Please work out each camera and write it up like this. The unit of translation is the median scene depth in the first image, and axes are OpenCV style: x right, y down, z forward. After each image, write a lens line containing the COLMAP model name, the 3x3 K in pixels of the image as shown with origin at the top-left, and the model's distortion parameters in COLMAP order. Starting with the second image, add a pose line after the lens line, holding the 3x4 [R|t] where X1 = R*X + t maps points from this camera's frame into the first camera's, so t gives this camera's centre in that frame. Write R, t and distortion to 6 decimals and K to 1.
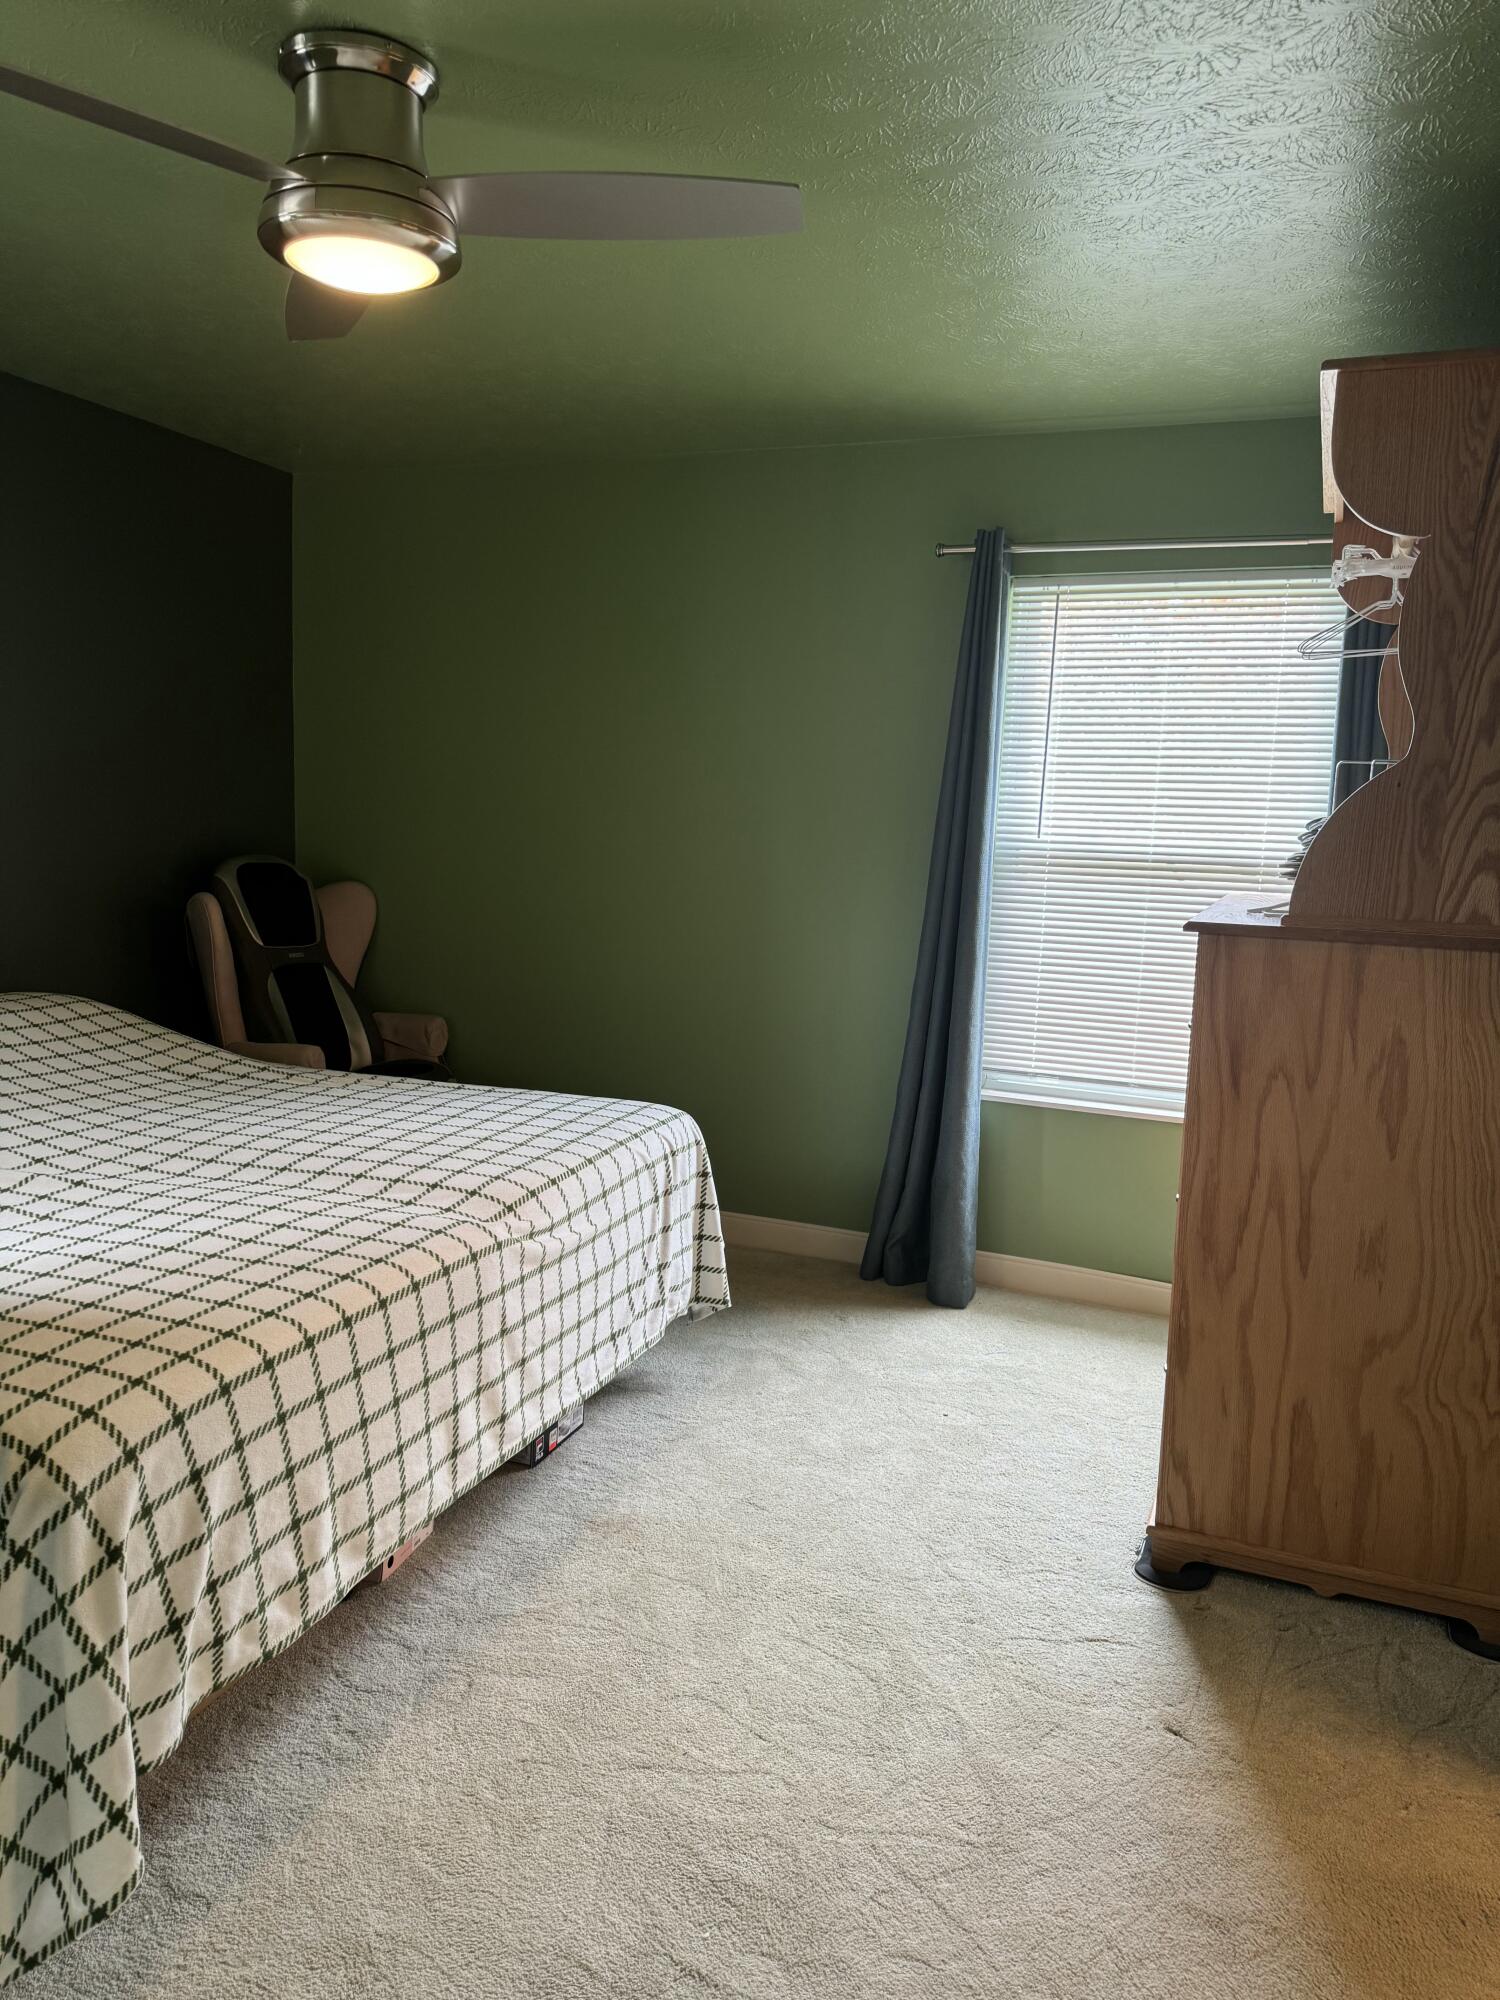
lens RADIAL K [[1412.3, 0, 747.4], [0, 1412.3, 1014.9], [0, 0, 1]] dist [0.170989, -0.364533]
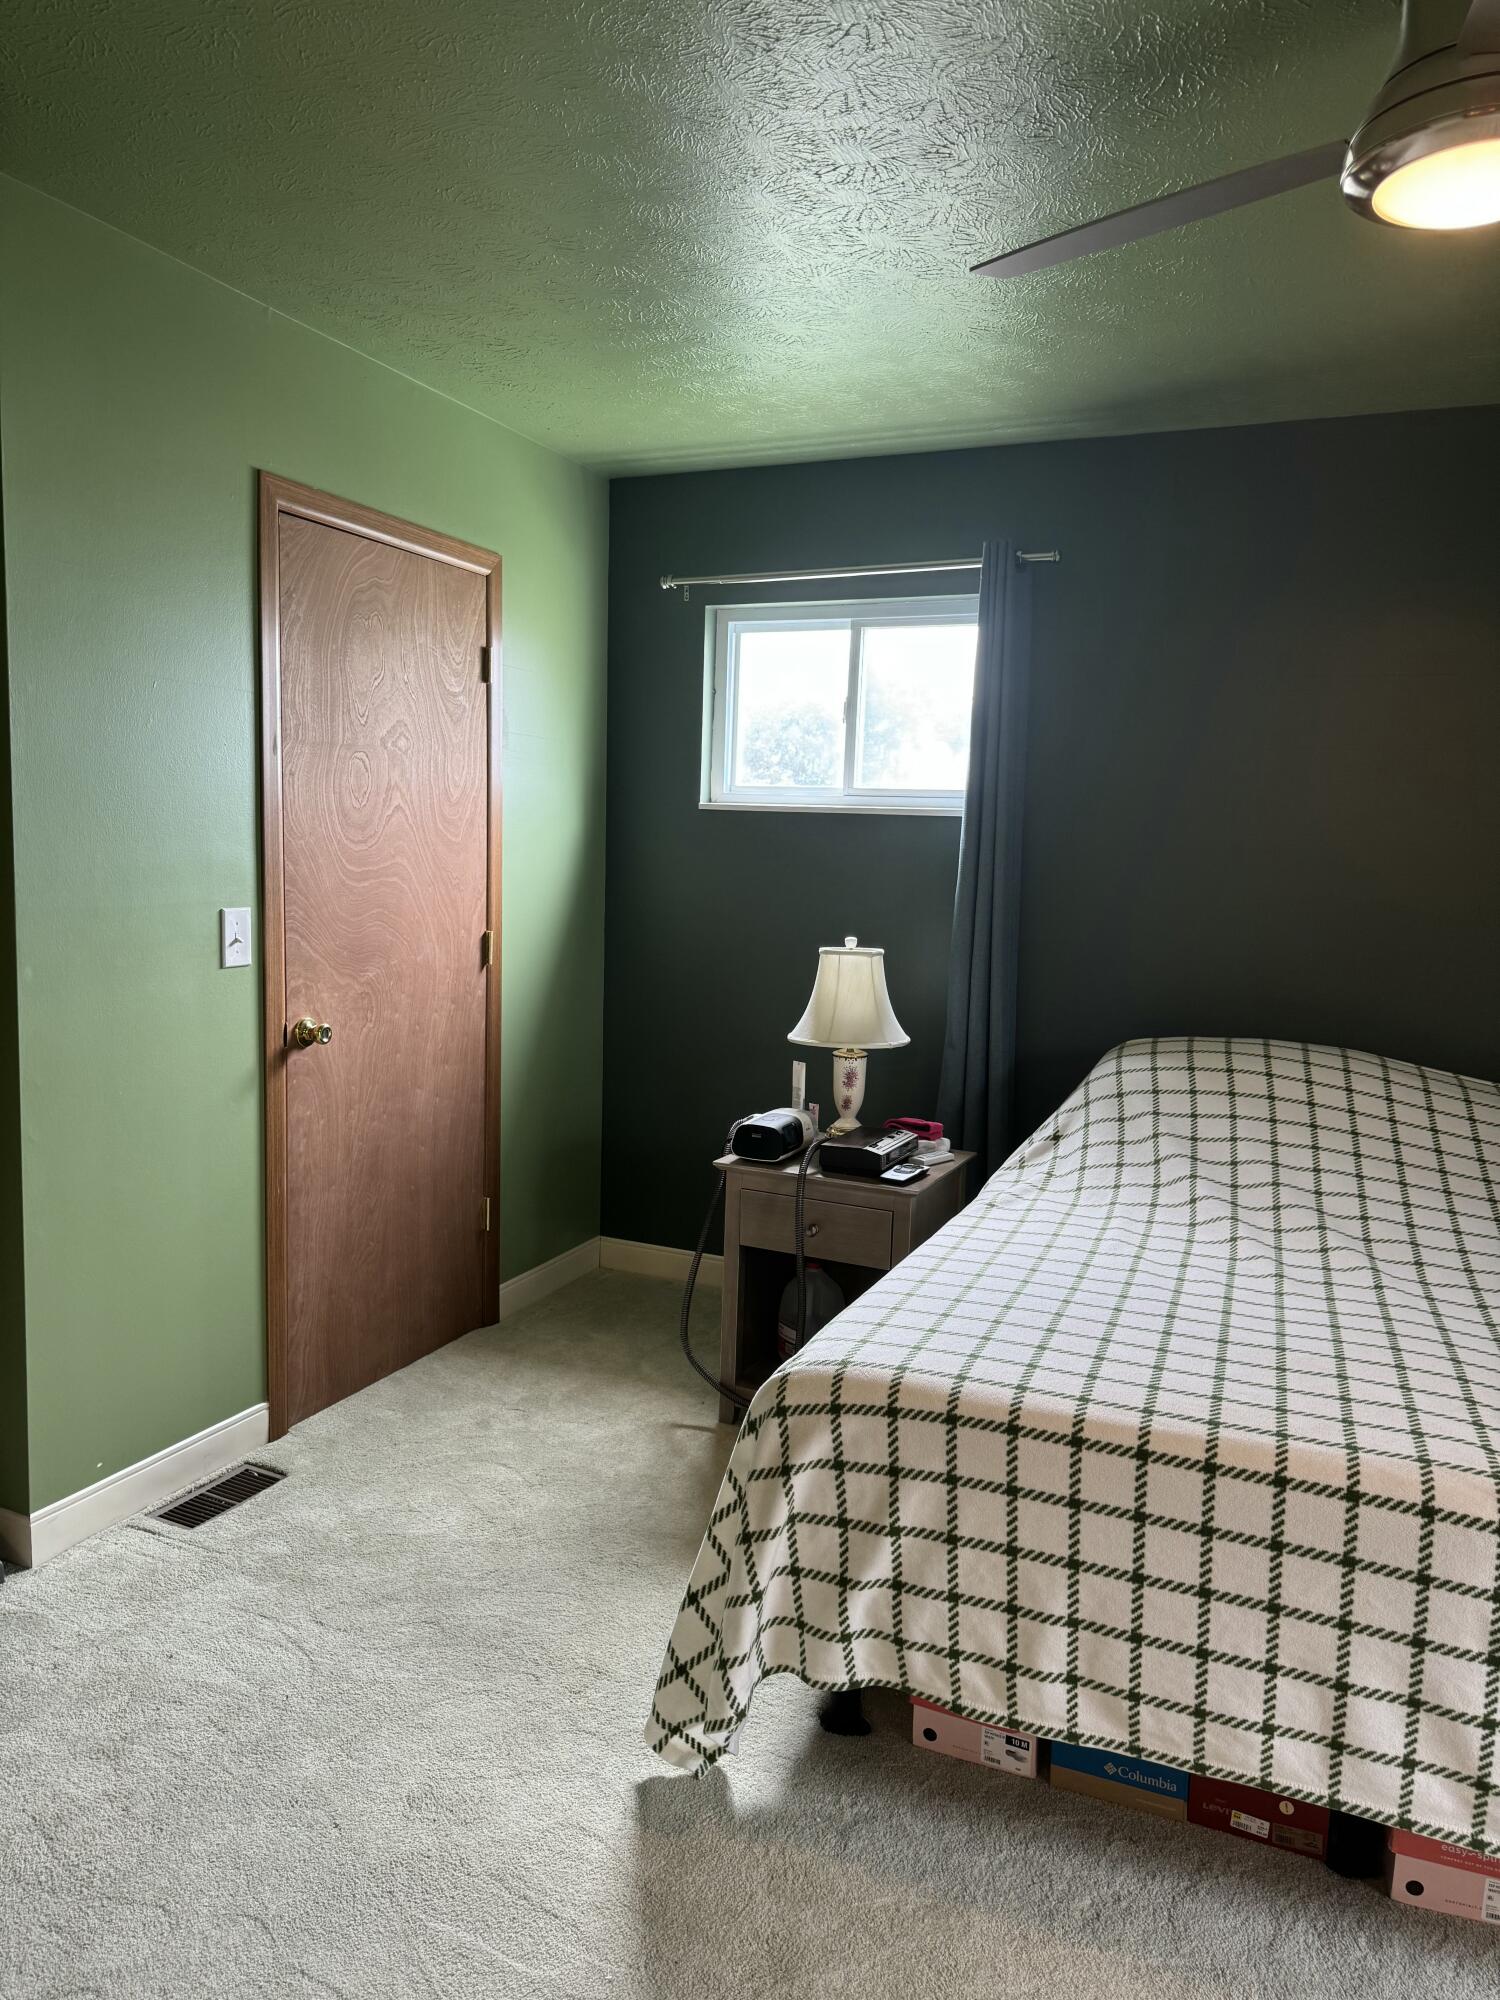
lens RADIAL K [[1428.0, 0, 759.1], [0, 1428.0, 1019.9], [0, 0, 1]] dist [0.088224, -0.103658]
pose [[-0.050664, 0.085943, -0.995011, 0.570903], [-0.170778, 0.980871, 0.093417, -0.086637], [0.984006, 0.174659, -0.035018, 0.728664]]
